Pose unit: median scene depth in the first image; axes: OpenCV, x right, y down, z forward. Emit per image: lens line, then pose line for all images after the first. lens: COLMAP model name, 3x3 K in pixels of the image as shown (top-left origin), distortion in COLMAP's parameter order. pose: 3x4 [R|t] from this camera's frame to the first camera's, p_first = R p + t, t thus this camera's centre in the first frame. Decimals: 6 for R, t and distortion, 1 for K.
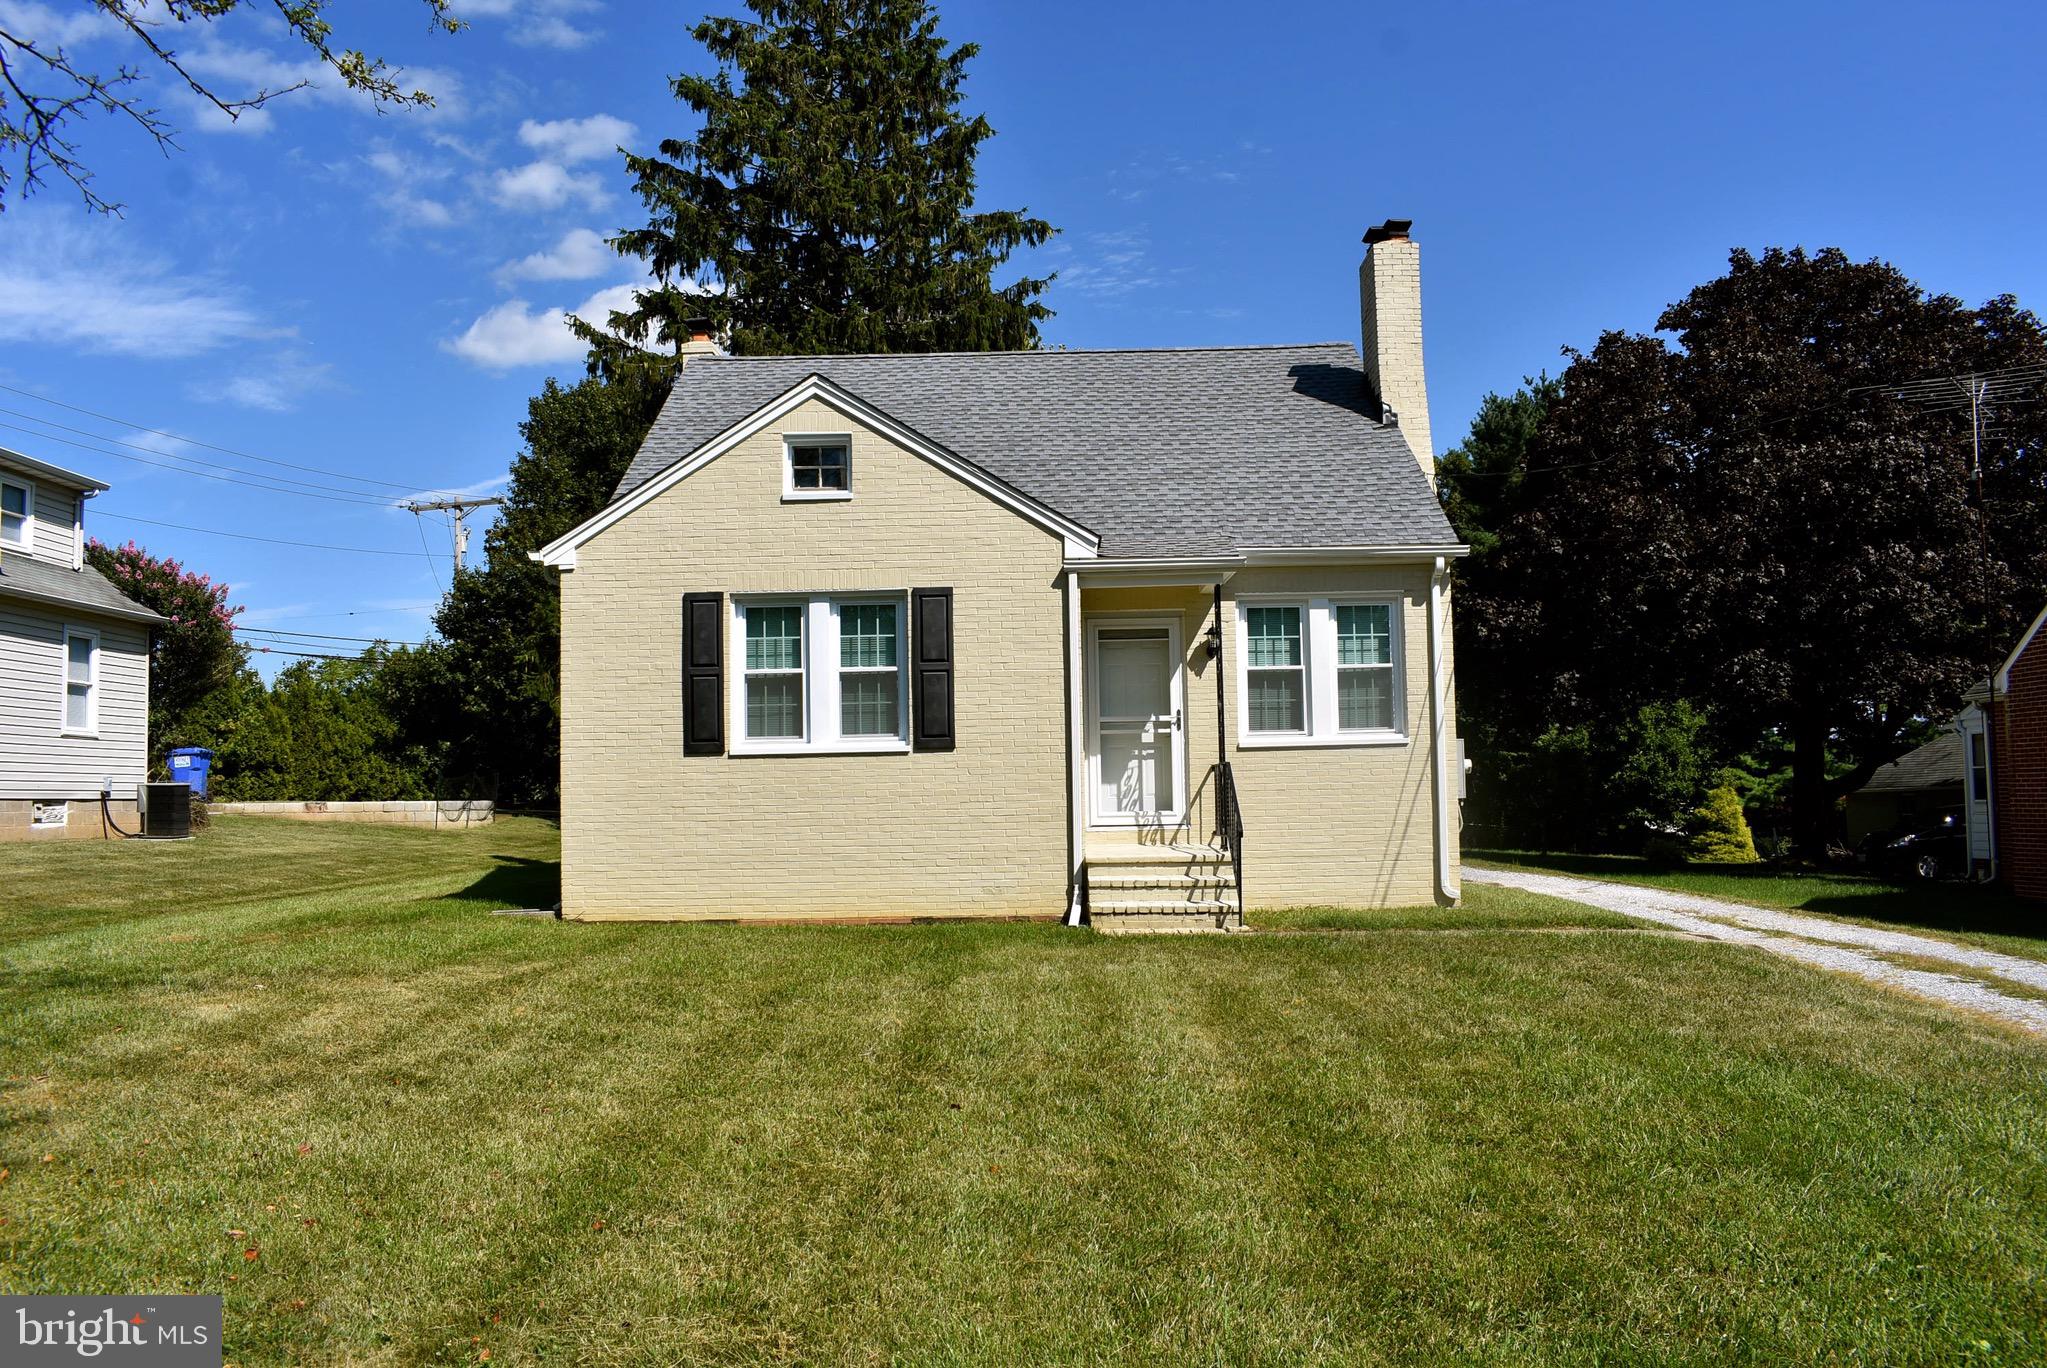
lens RADIAL K [[1599.7, 0, 1019.3], [0, 1599.7, 680.9], [0, 0, 1]] dist [-0.087151, 0.000267]
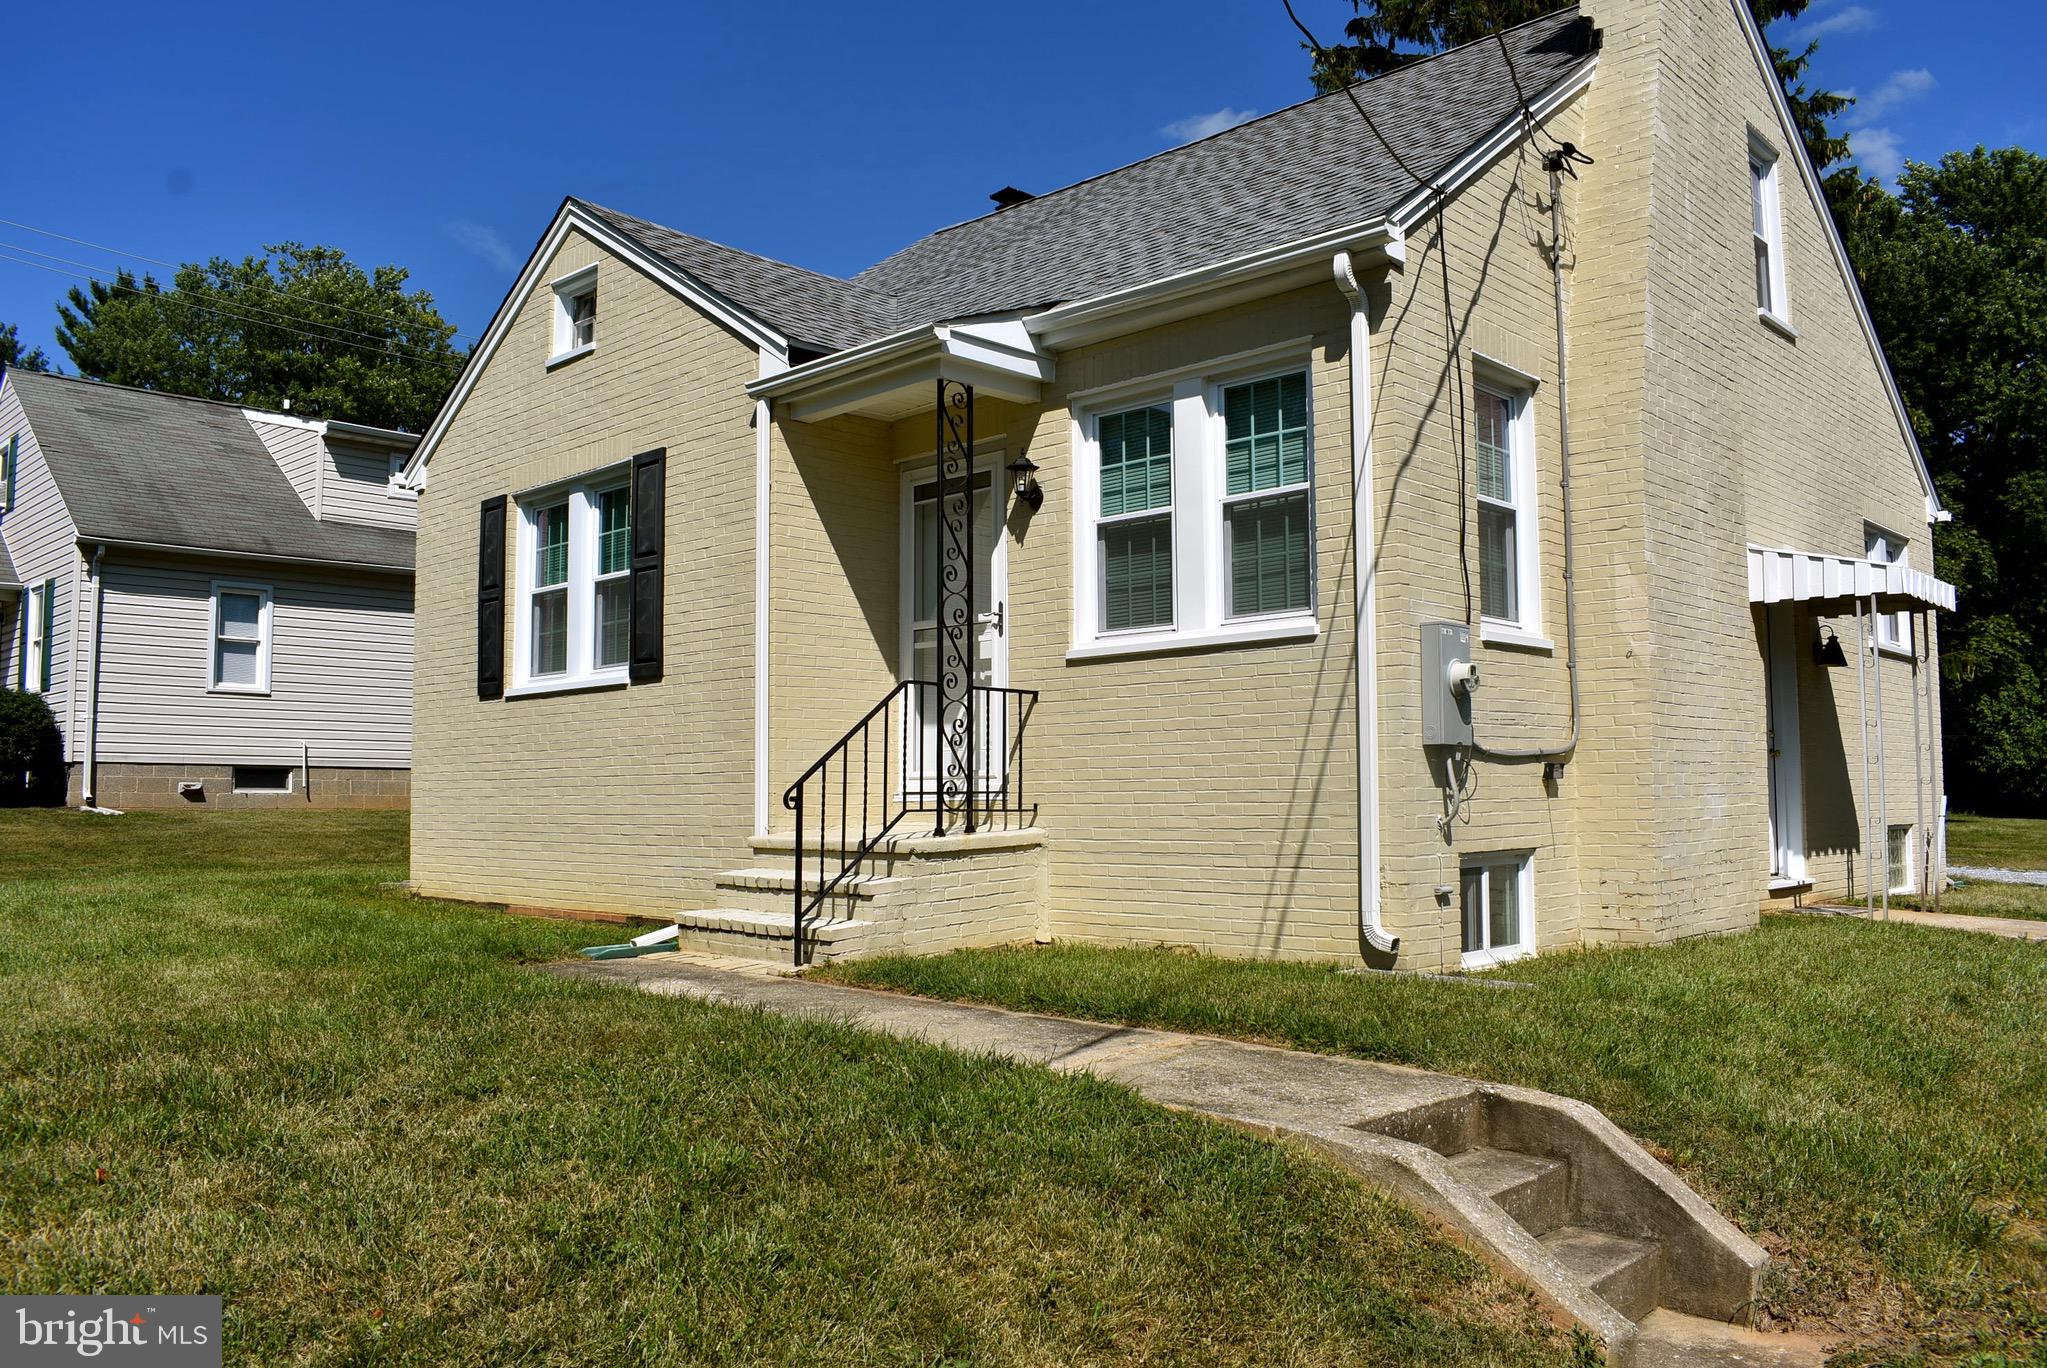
lens RADIAL K [[1602.0, 0, 1023.5], [0, 1602.0, 684.0], [0, 0, 1]] dist [-0.094652, 0.012975]
pose [[0.728833, -0.037024, -0.683690, 0.518128], [0.041502, 0.999090, -0.009862, 0.055324], [0.683433, -0.021187, 0.729706, 0.565516]]
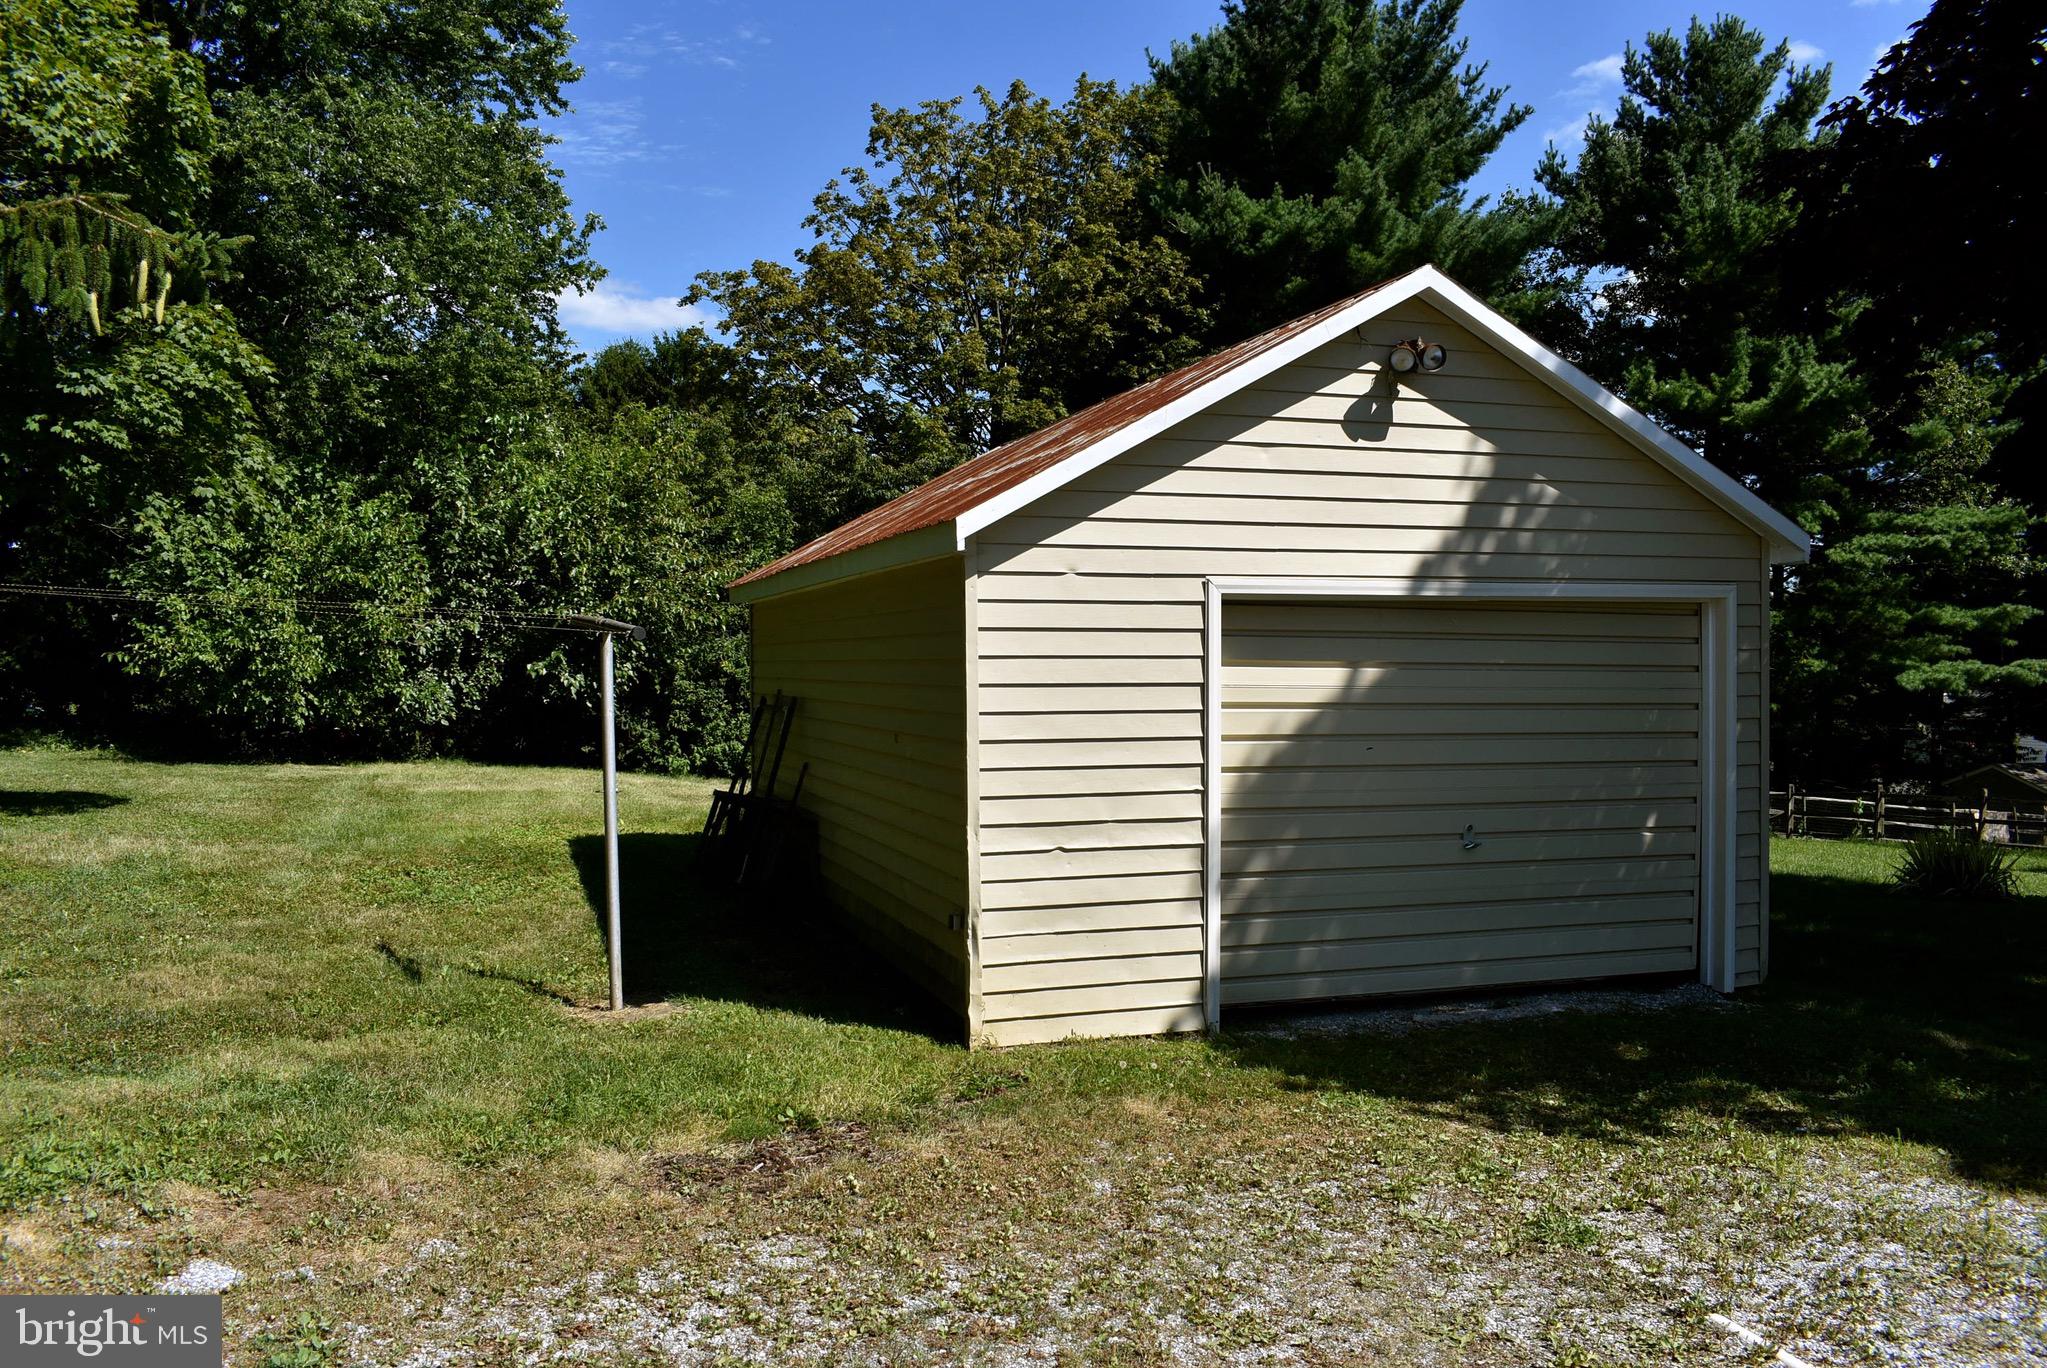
lens RADIAL K [[1562.6, 0, 1002.8], [0, 1562.6, 690.3], [0, 0, 1]] dist [-0.083312, 0.002033]
pose [[0.945120, 0.006894, 0.326649, 0.208592], [-0.035408, 0.996050, 0.081427, 0.121985], [-0.324798, -0.088524, 0.941631, 2.010319]]
